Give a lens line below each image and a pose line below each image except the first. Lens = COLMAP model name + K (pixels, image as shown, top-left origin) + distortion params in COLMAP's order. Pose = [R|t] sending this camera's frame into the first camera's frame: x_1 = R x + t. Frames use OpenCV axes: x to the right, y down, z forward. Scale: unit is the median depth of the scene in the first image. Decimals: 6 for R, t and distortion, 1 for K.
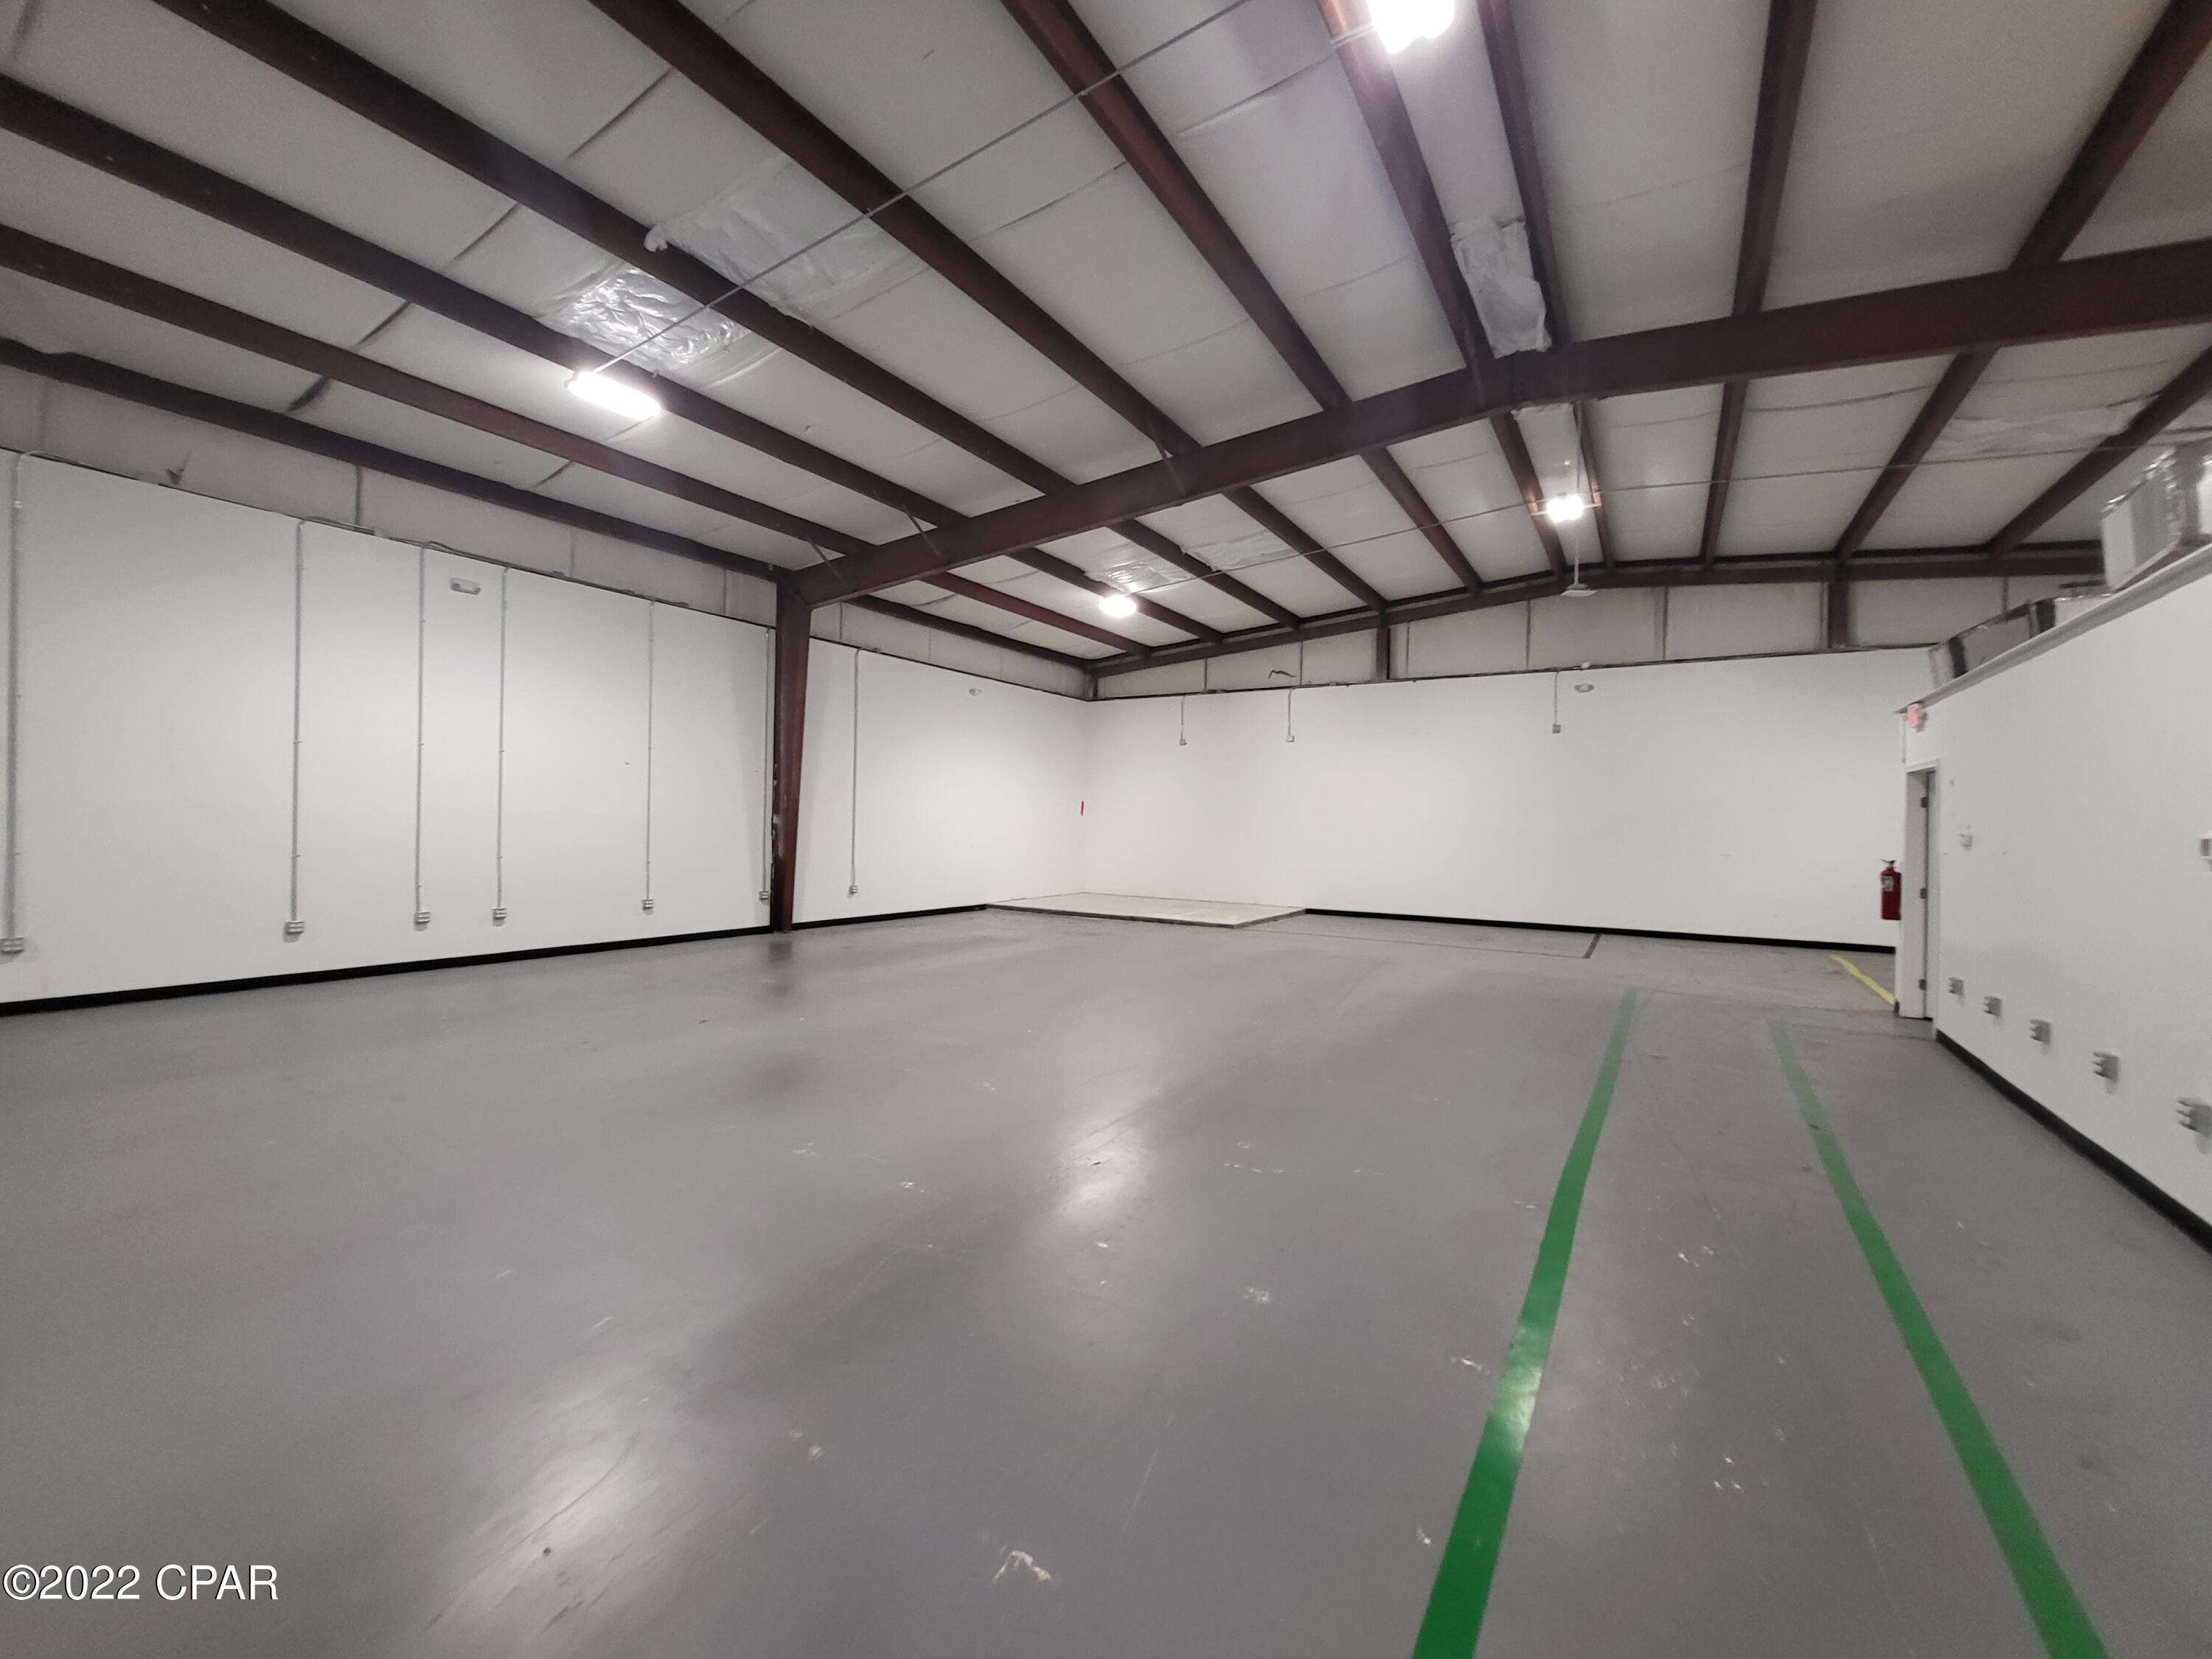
lens RADIAL K [[904.2, 0, 1143.3], [0, 904.2, 848.6], [0, 0, 1]] dist [-0.001124, -0.000088]
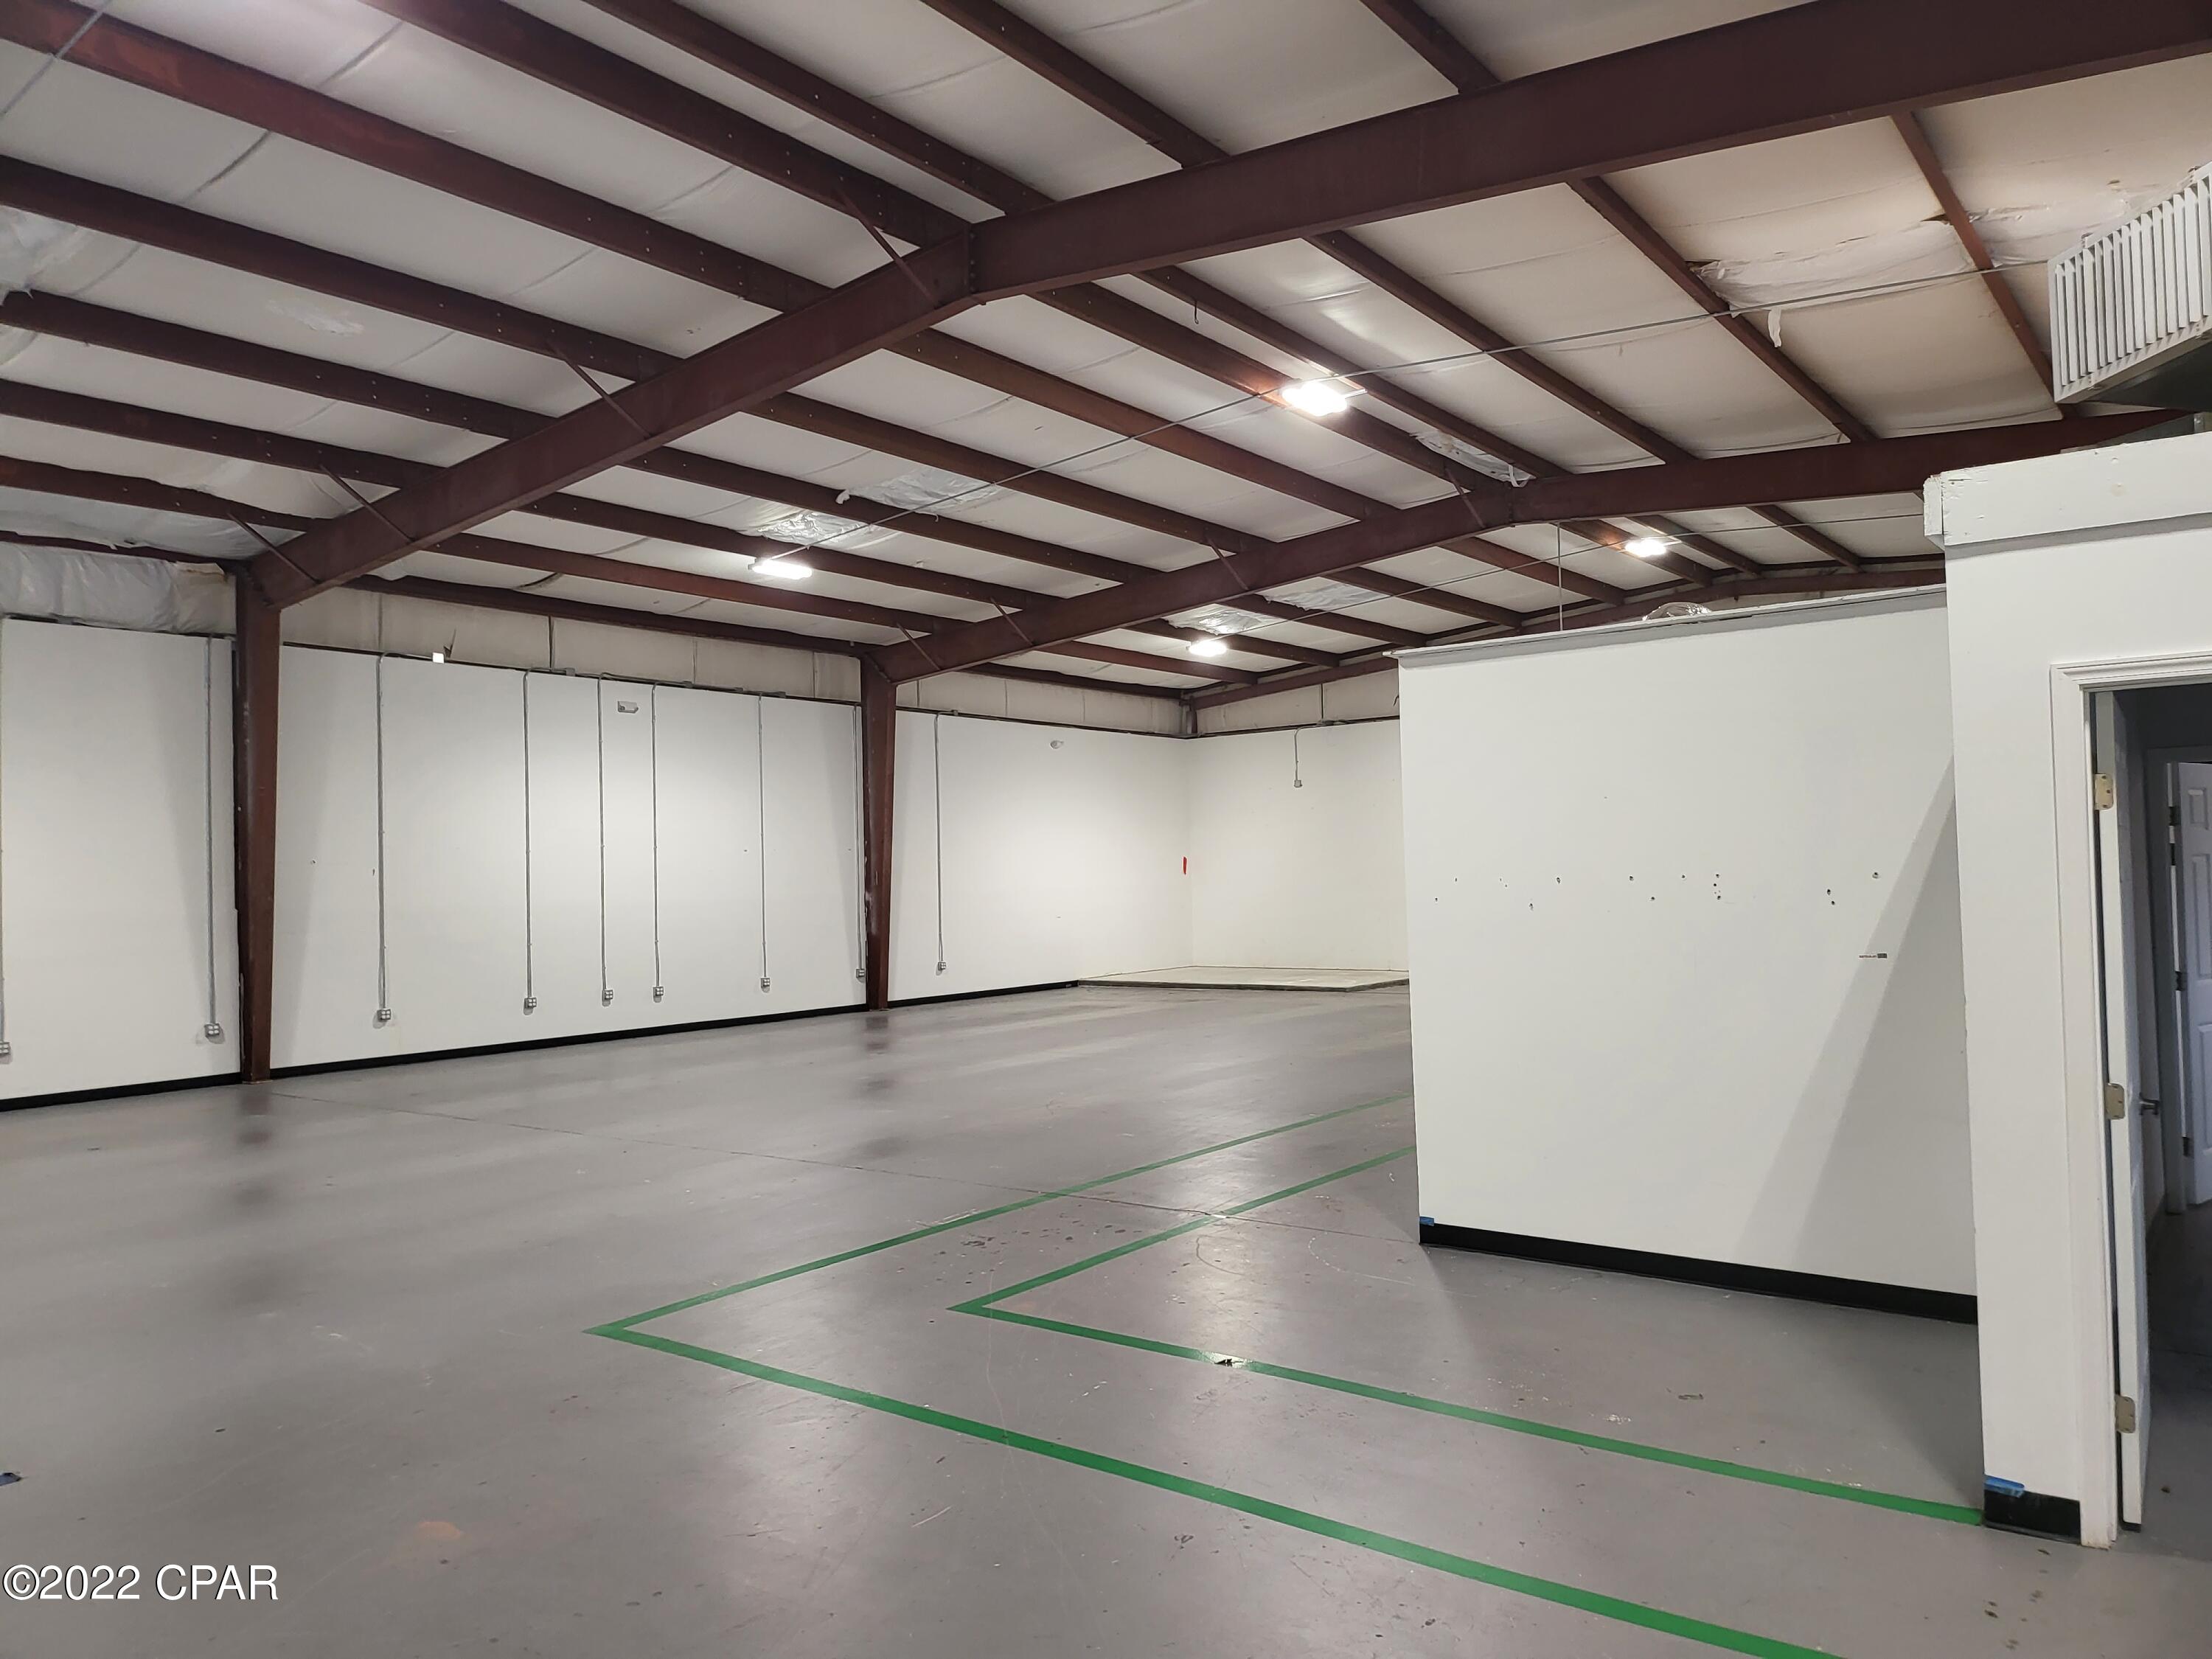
lens RADIAL K [[1535.1, 0, 1129.9], [0, 1535.1, 833.2], [0, 0, 1]] dist [0.074029, -0.083583]
pose [[0.991437, -0.049367, -0.120896, 0.089179], [0.042456, 0.997350, -0.059083, 0.011063], [0.123492, 0.053444, 0.990905, -0.672576]]
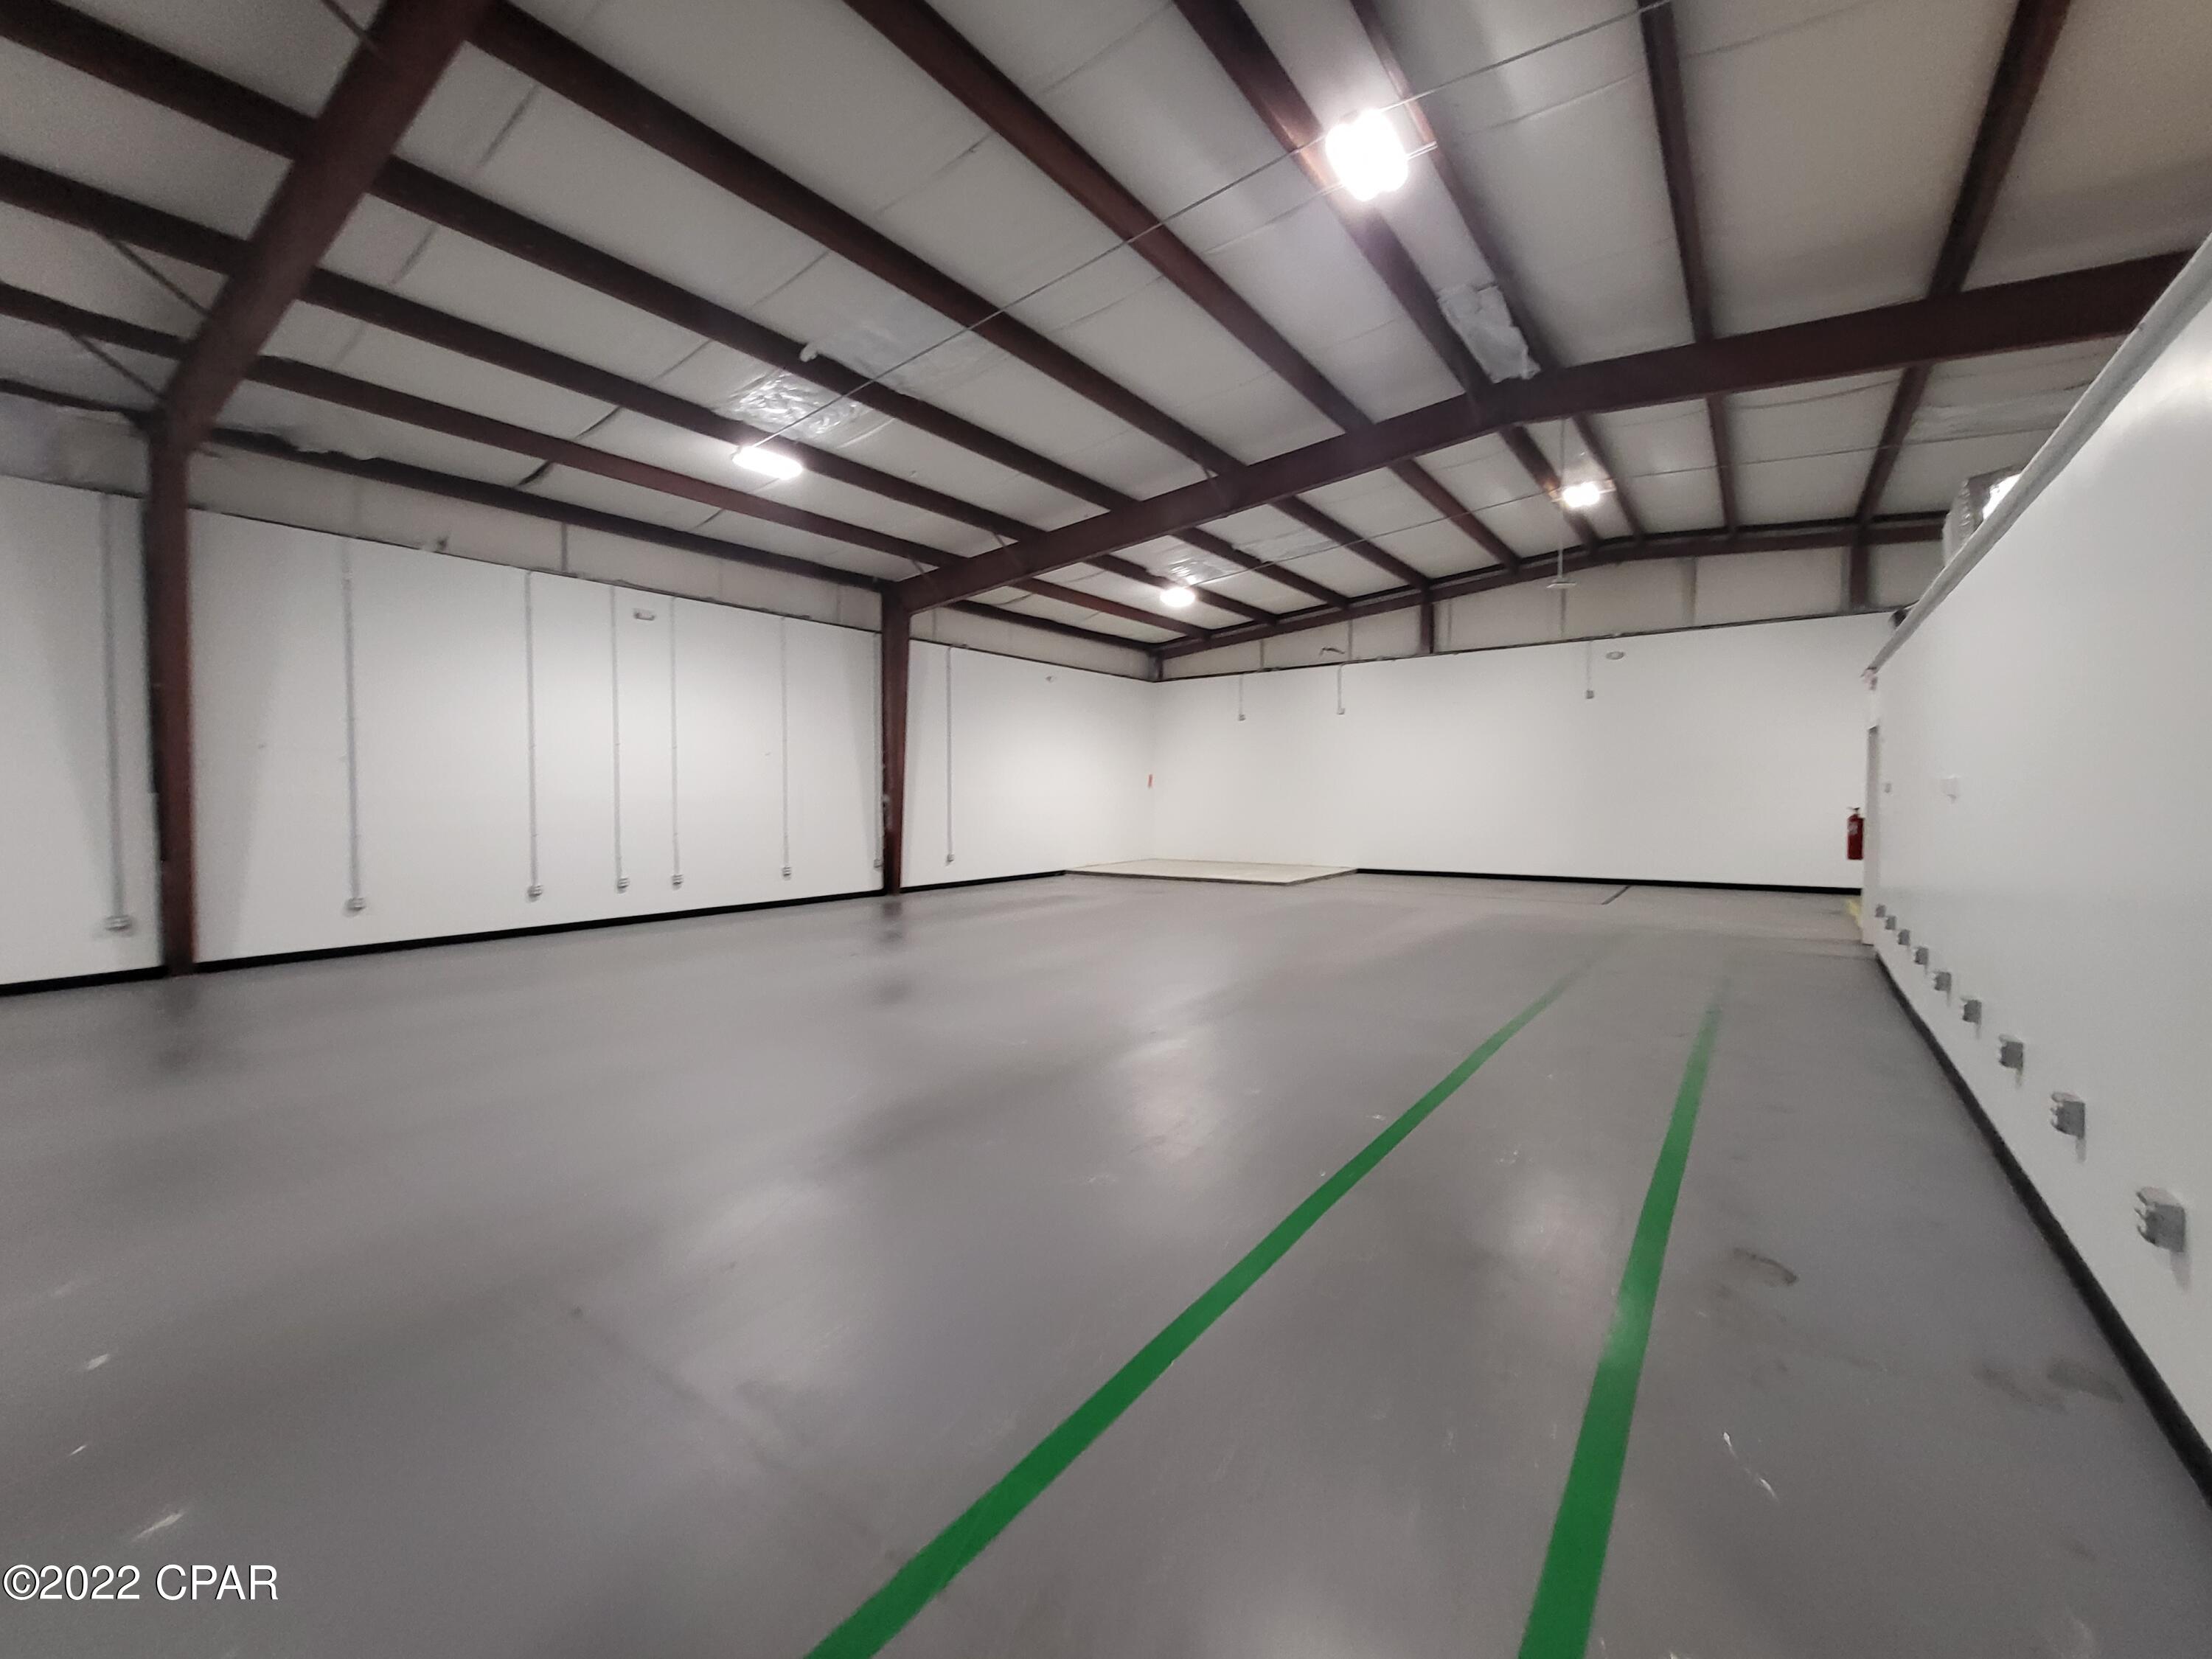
lens RADIAL K [[902.0, 0, 1119.8], [0, 902.0, 824.2], [0, 0, 1]] dist [0.006888, -0.000043]
pose [[0.994079, -0.022061, -0.106397, 0.015413], [0.022402, 0.999747, 0.002013, 0.006102], [0.106326, -0.004385, 0.994322, -0.124873]]
